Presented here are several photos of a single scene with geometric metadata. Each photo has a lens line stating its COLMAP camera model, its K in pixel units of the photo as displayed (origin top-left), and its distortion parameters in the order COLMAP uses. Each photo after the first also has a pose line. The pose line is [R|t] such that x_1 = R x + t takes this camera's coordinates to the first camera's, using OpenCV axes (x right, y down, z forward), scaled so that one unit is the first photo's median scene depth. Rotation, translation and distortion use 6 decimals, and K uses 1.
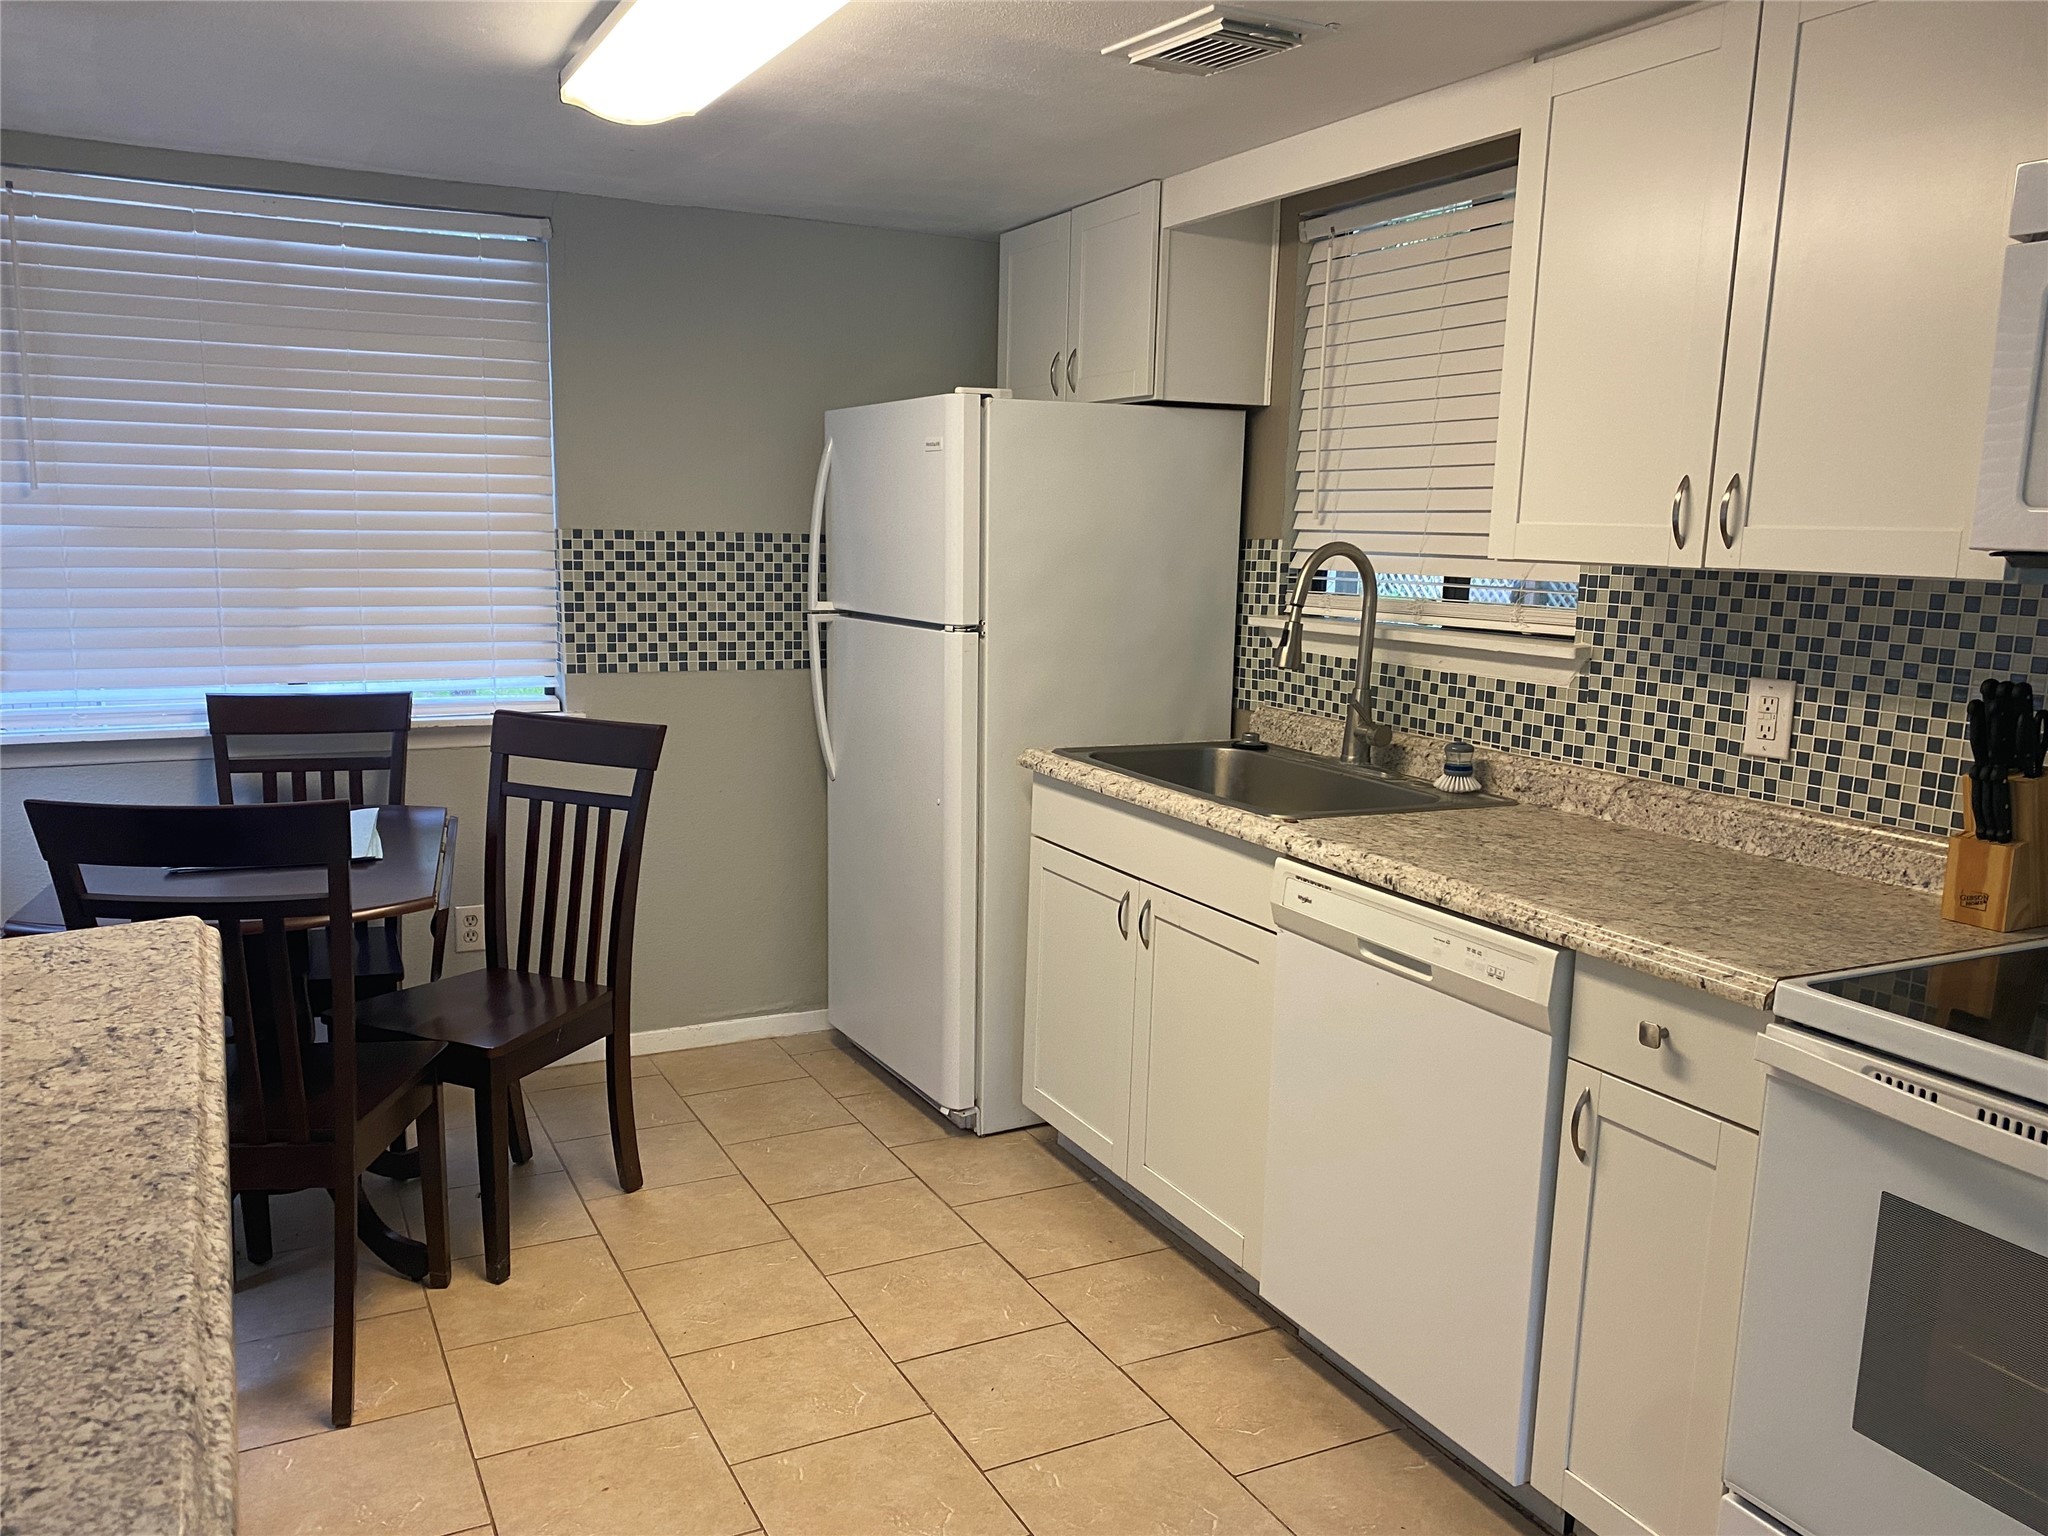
lens RADIAL K [[1563.6, 0, 983.9], [0, 1563.6, 792.2], [0, 0, 1]] dist [0.037160, -0.049731]
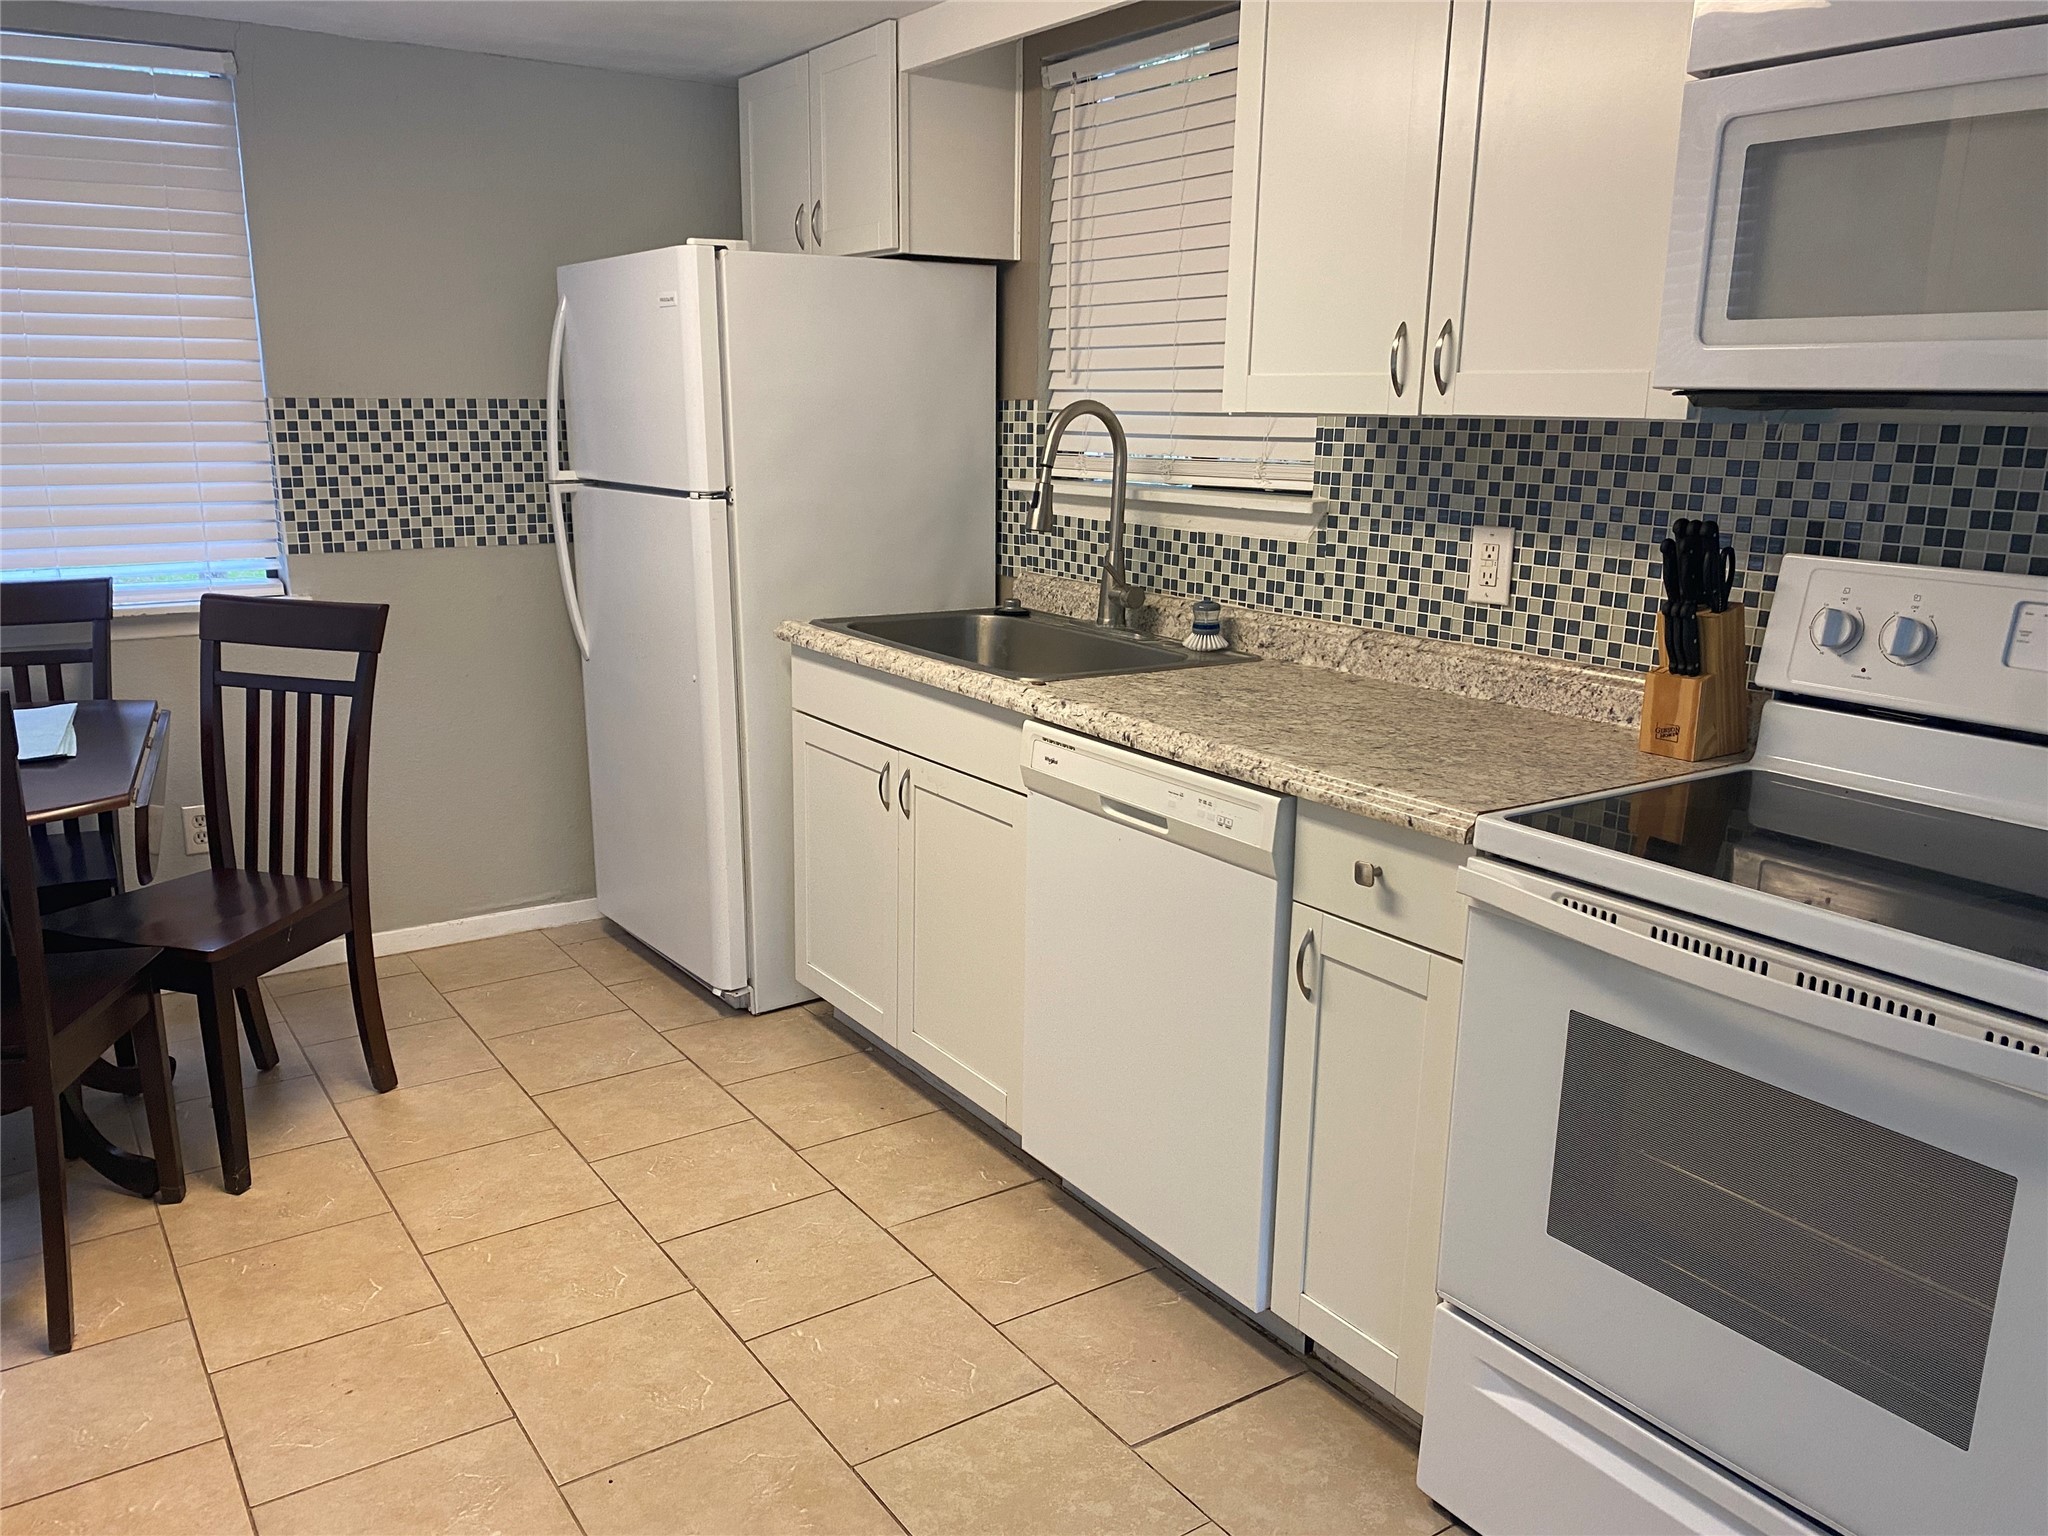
lens RADIAL K [[1563.6, 0, 982.4], [0, 1563.6, 788.5], [0, 0, 1]] dist [0.037160, -0.049731]
pose [[0.992190, -0.041138, 0.117758, 0.033919], [0.032406, 0.996647, 0.075132, 0.007918], [-0.120454, -0.070729, 0.990196, 0.011932]]
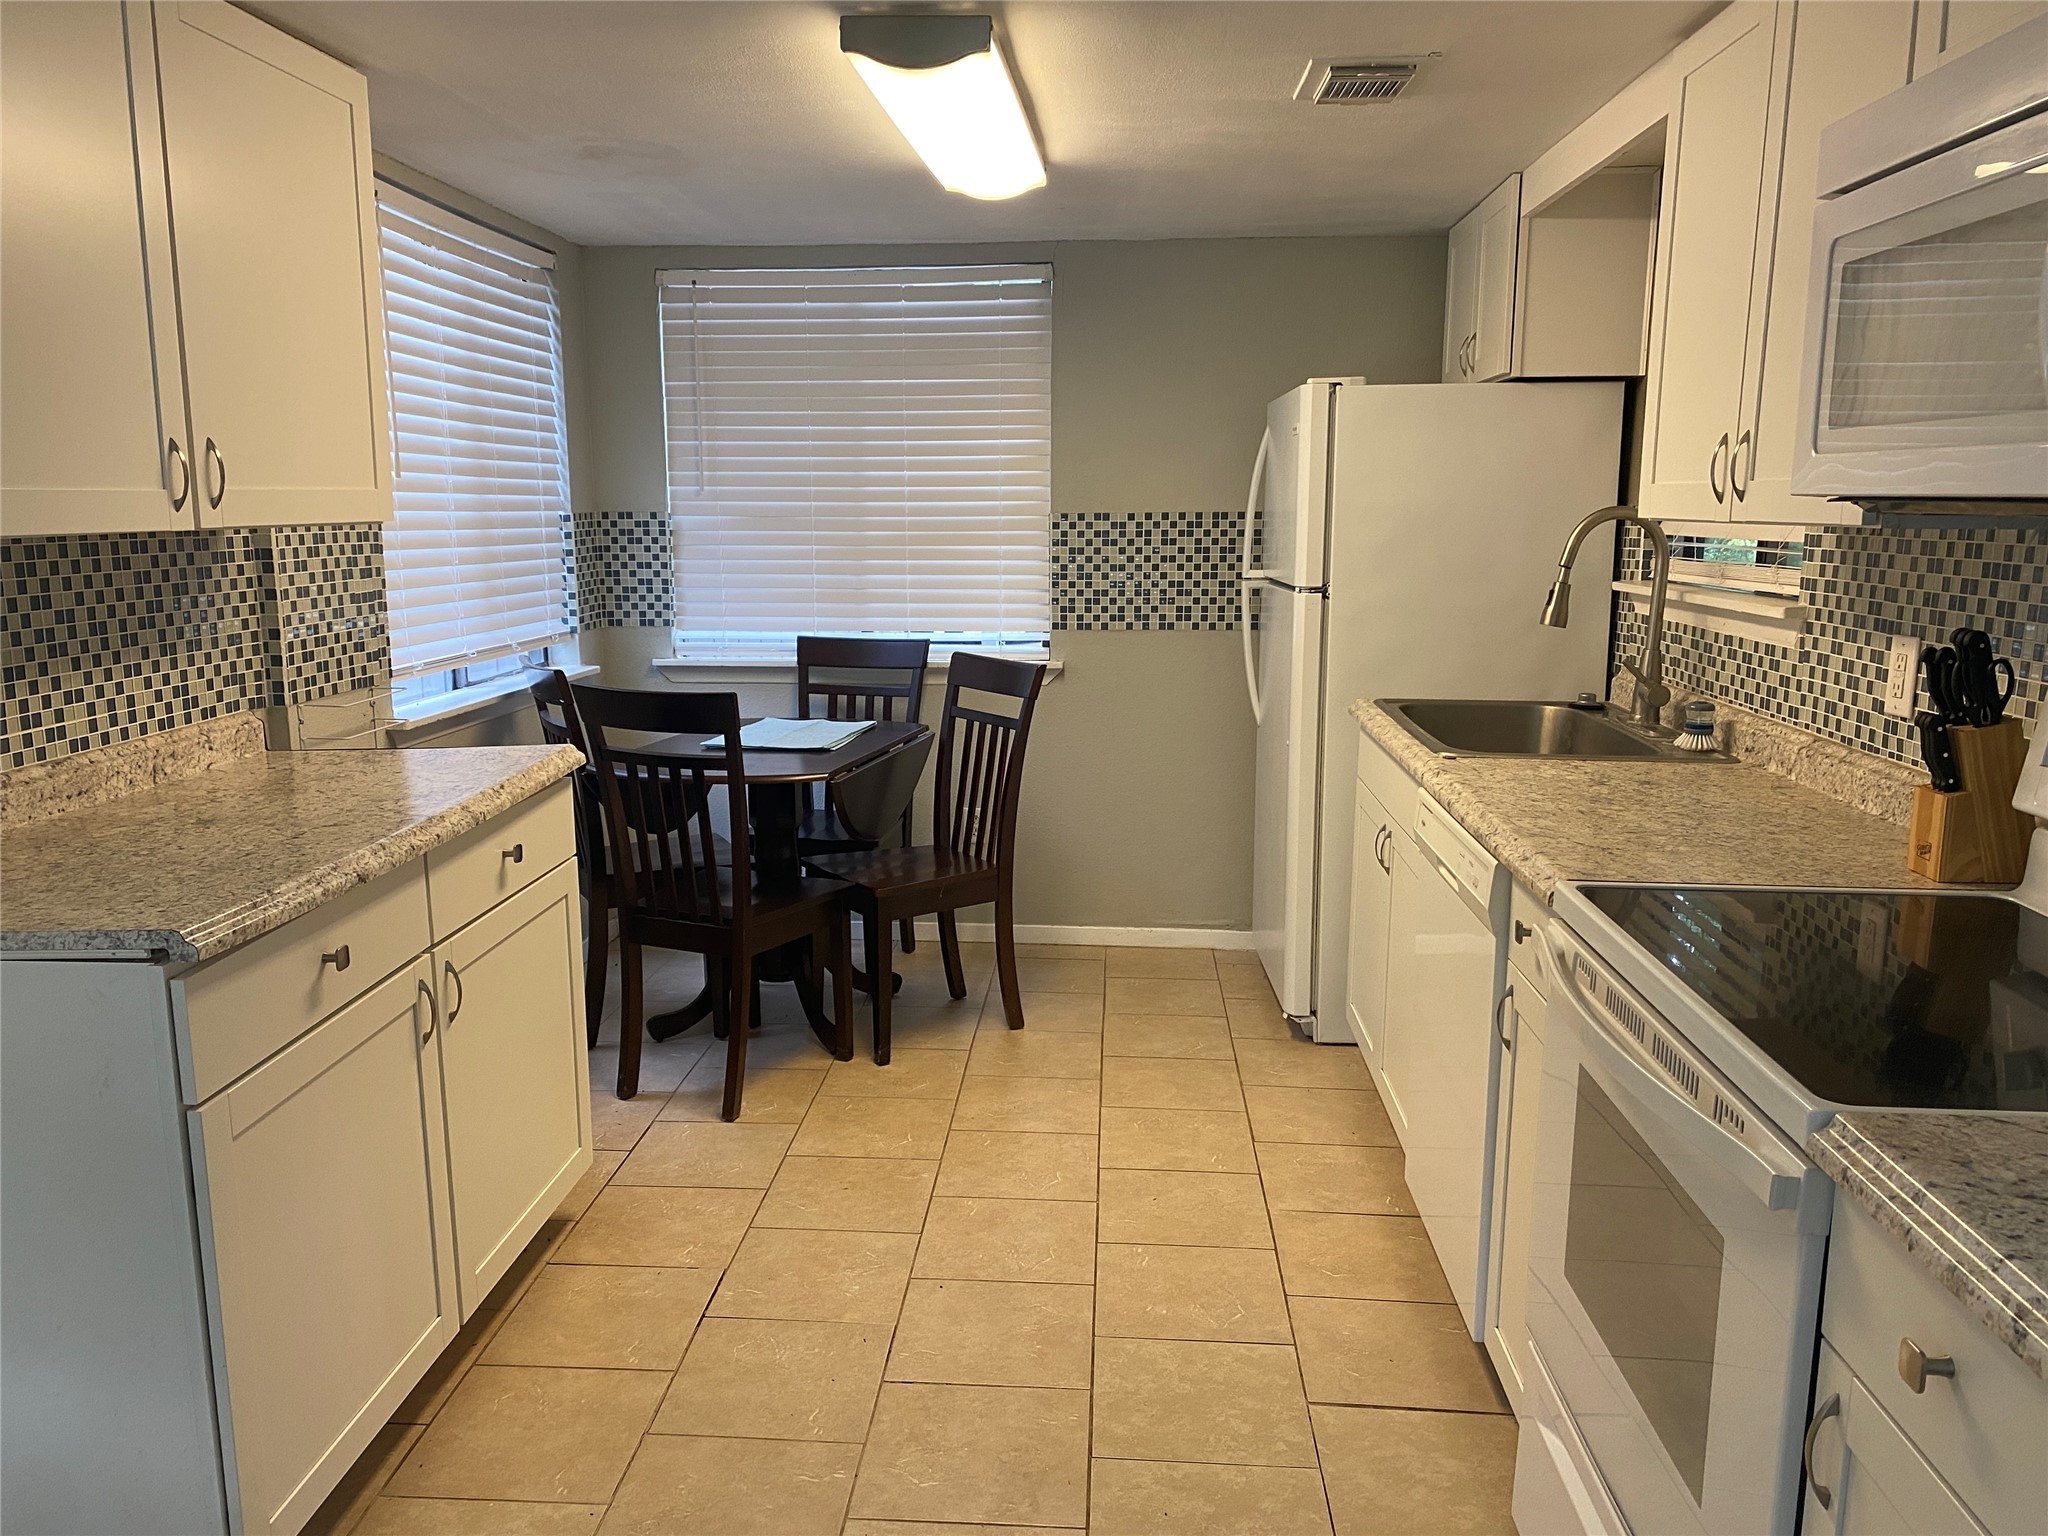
lens RADIAL K [[1563.6, 0, 1007.1], [0, 1563.6, 810.5], [0, 0, 1]] dist [0.037160, -0.049731]
pose [[0.853076, 0.078444, -0.515857, 0.415244], [-0.070928, 0.996892, 0.034299, 0.032481], [0.516944, 0.007329, 0.855988, -0.095658]]
